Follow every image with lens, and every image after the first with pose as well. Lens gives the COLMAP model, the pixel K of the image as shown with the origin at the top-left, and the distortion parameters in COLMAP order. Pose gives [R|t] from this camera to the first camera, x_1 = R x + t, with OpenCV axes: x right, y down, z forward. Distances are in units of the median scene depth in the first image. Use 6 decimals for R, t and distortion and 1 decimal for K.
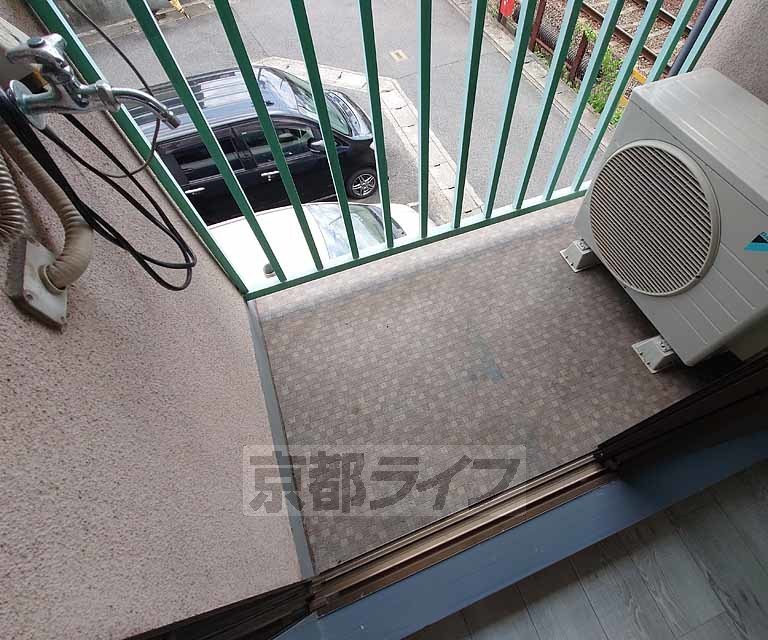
lens RADIAL K [[390.4, 0, 384.0], [0, 390.4, 320.0], [0, 0, 1]] dist [-0.046569, -0.000364]
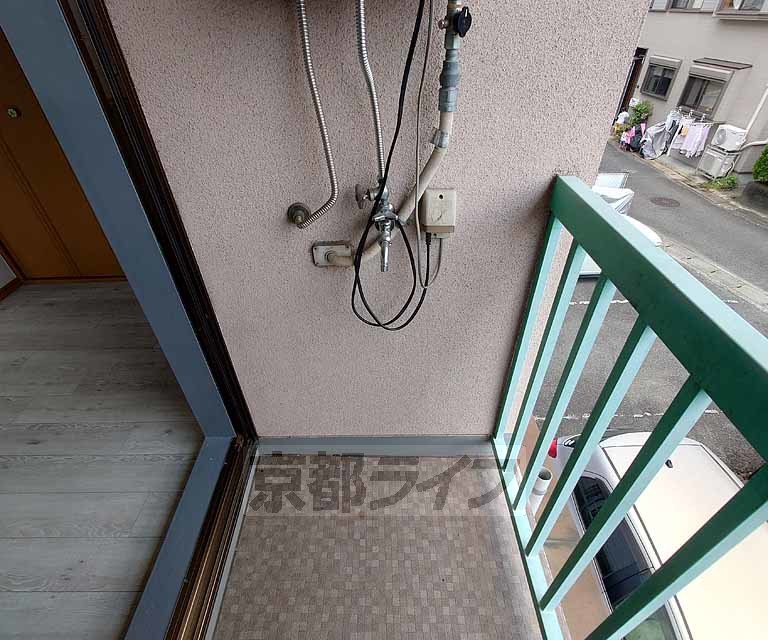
lens RADIAL K [[390.4, 0, 384.0], [0, 390.4, 320.0], [0, 0, 1]] dist [-0.046569, -0.000364]
pose [[-0.330890, 0.648677, -0.685368, 0.259322], [-0.802131, 0.189238, 0.566370, -0.469841], [0.497089, 0.737161, 0.457708, 0.143236]]
